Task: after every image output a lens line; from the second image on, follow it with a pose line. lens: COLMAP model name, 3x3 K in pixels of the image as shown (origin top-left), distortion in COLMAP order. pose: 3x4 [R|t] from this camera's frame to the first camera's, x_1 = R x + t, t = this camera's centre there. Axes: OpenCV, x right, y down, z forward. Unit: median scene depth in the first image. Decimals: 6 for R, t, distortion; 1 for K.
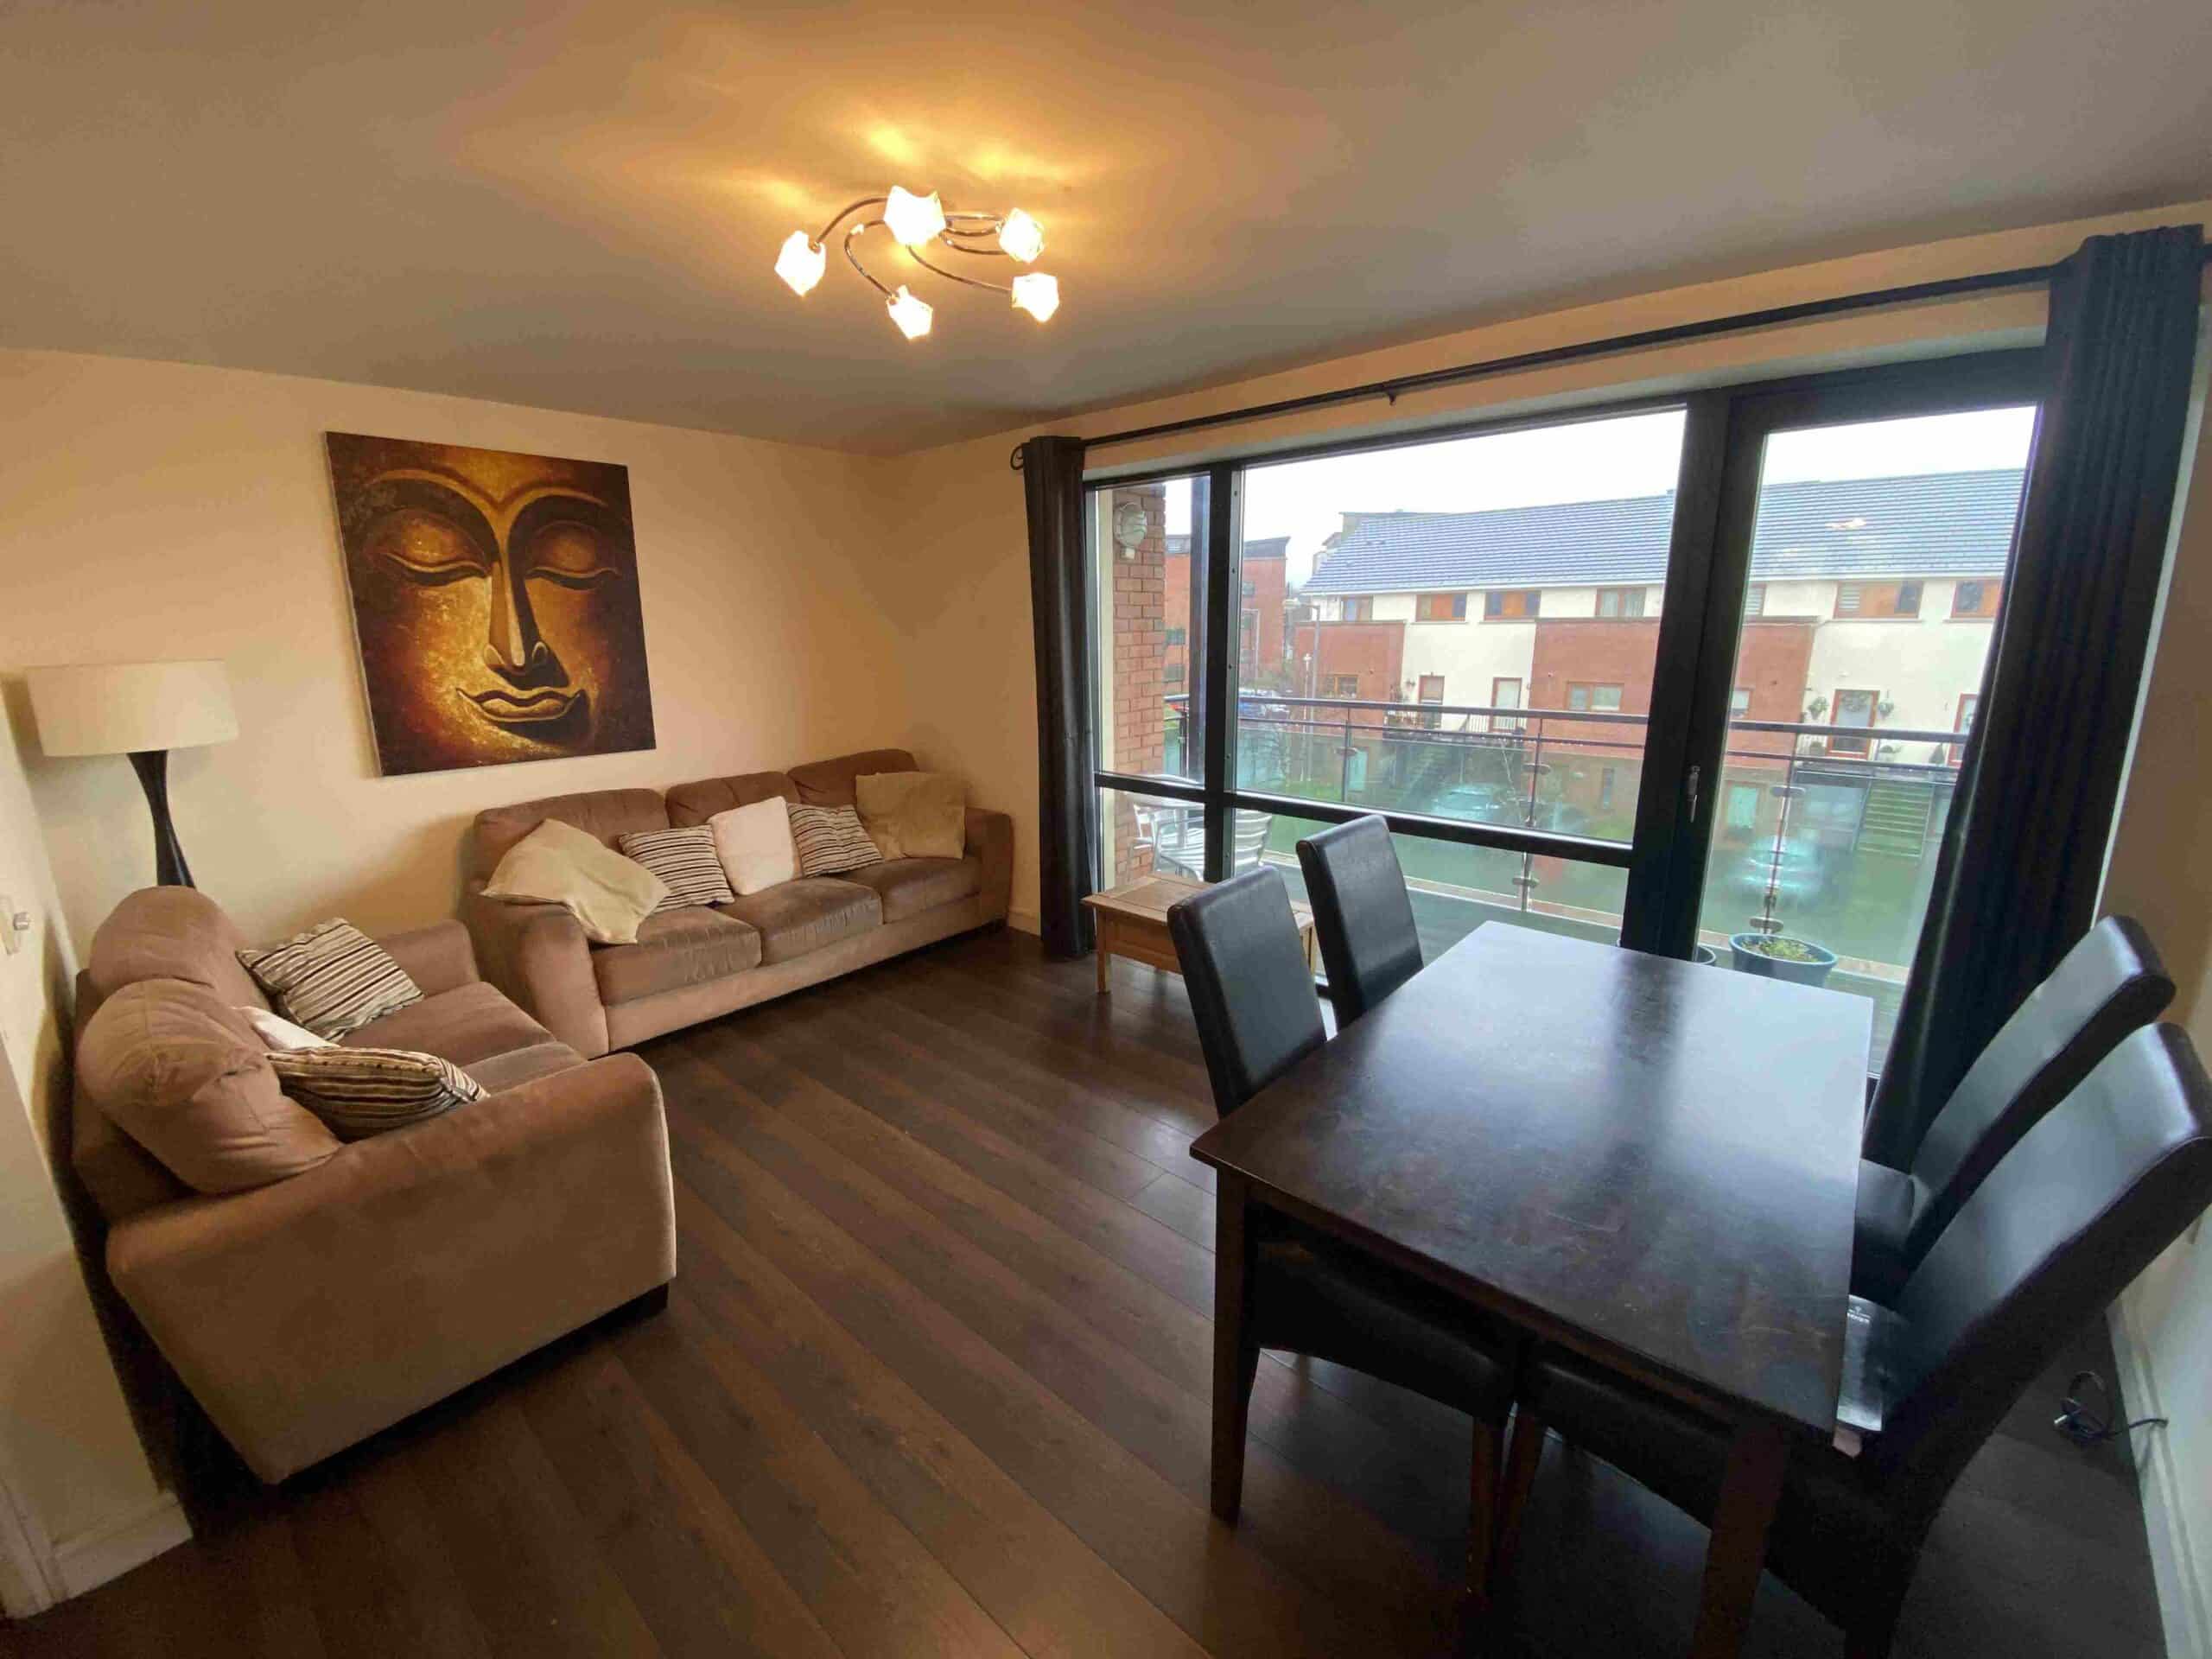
lens RADIAL K [[896.2, 0, 1096.3], [0, 896.2, 823.1], [0, 0, 1]] dist [-0.012882, -0.005137]
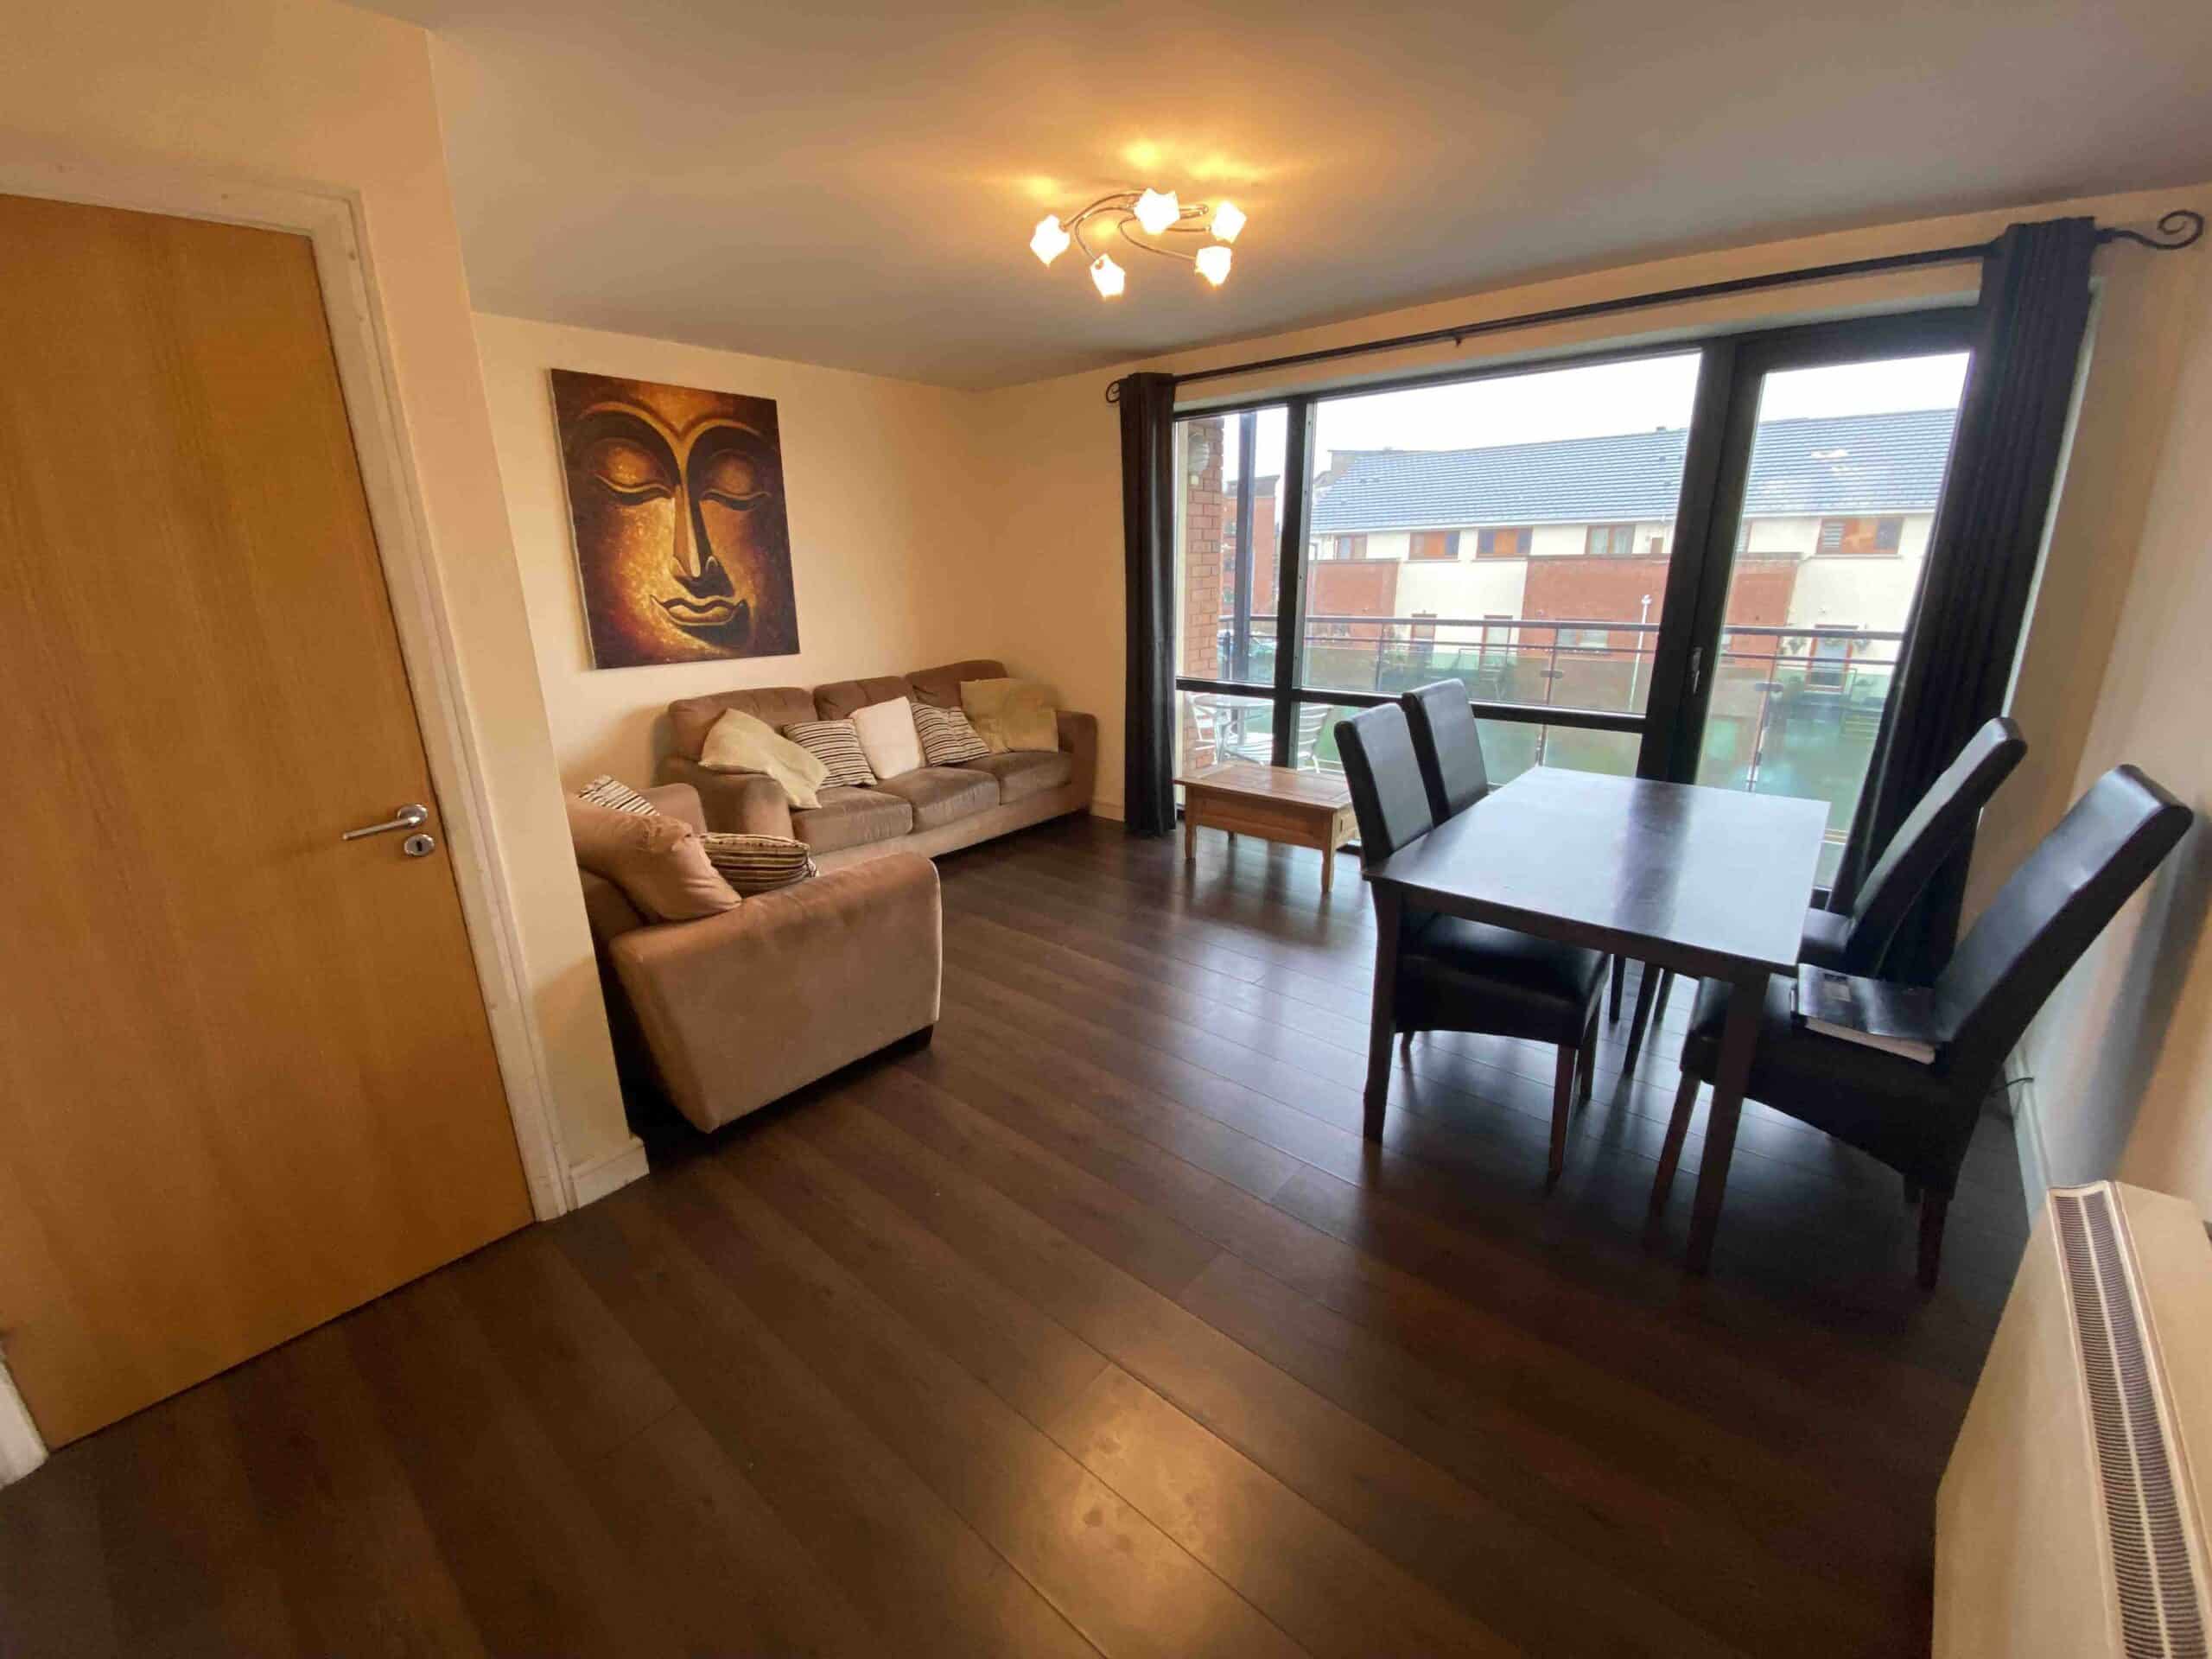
lens RADIAL K [[896.2, 0, 1096.8], [0, 896.2, 832.6], [0, 0, 1]] dist [-0.012882, -0.005137]
pose [[0.999825, -0.009190, 0.016268, -0.161498], [0.008024, 0.997490, 0.070356, 0.084781], [-0.016874, -0.070213, 0.997389, -0.209001]]
